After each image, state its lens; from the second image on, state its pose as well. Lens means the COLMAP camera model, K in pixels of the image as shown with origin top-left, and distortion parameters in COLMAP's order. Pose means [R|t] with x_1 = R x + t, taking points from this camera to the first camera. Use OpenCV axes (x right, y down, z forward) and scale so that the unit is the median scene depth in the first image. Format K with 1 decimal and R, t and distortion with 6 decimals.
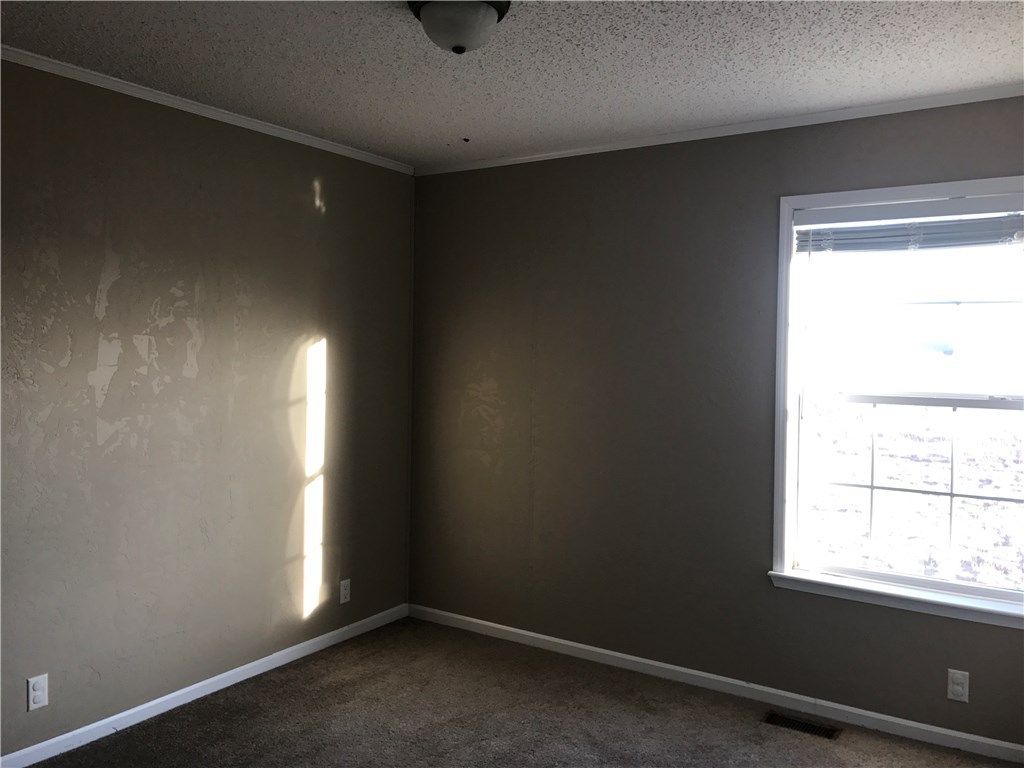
lens RADIAL K [[833.2, 0, 512.5], [0, 833.2, 374.2], [0, 0, 1]] dist [0.063685, -0.091913]
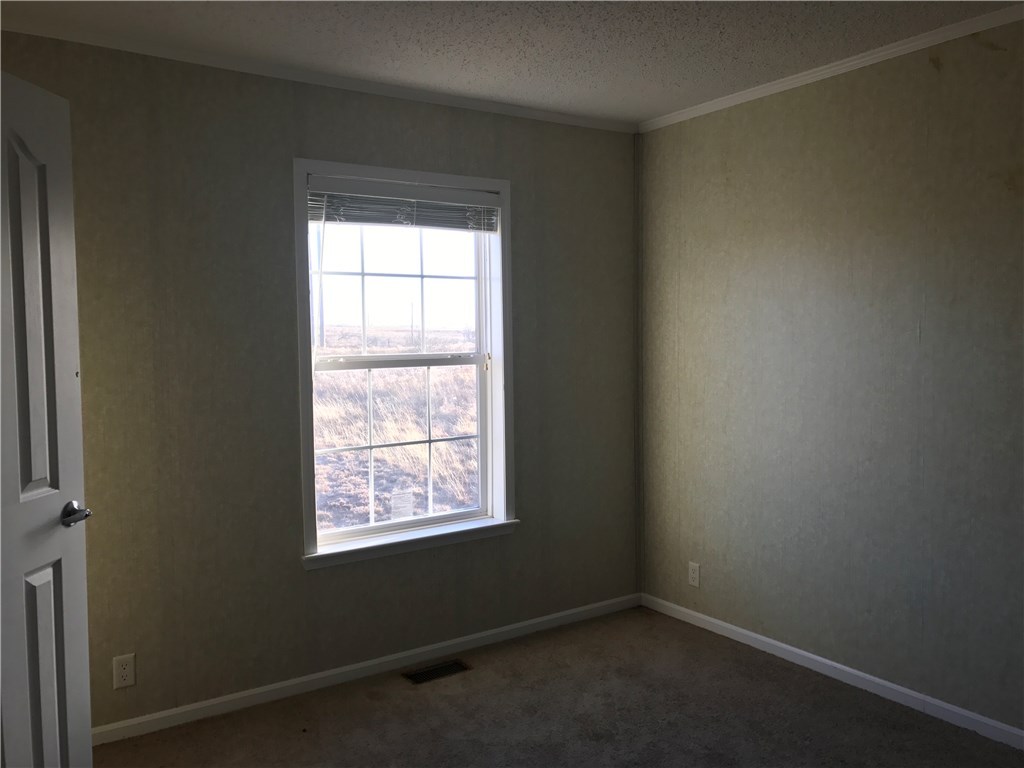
lens RADIAL K [[833.2, 0, 512.5], [0, 833.2, 374.2], [0, 0, 1]] dist [0.063685, -0.091913]
pose [[0.395371, -0.068189, 0.915987, -1.115077], [0.056495, 0.997158, 0.049847, -0.002945], [-0.916783, 0.032040, 0.398099, 0.966284]]
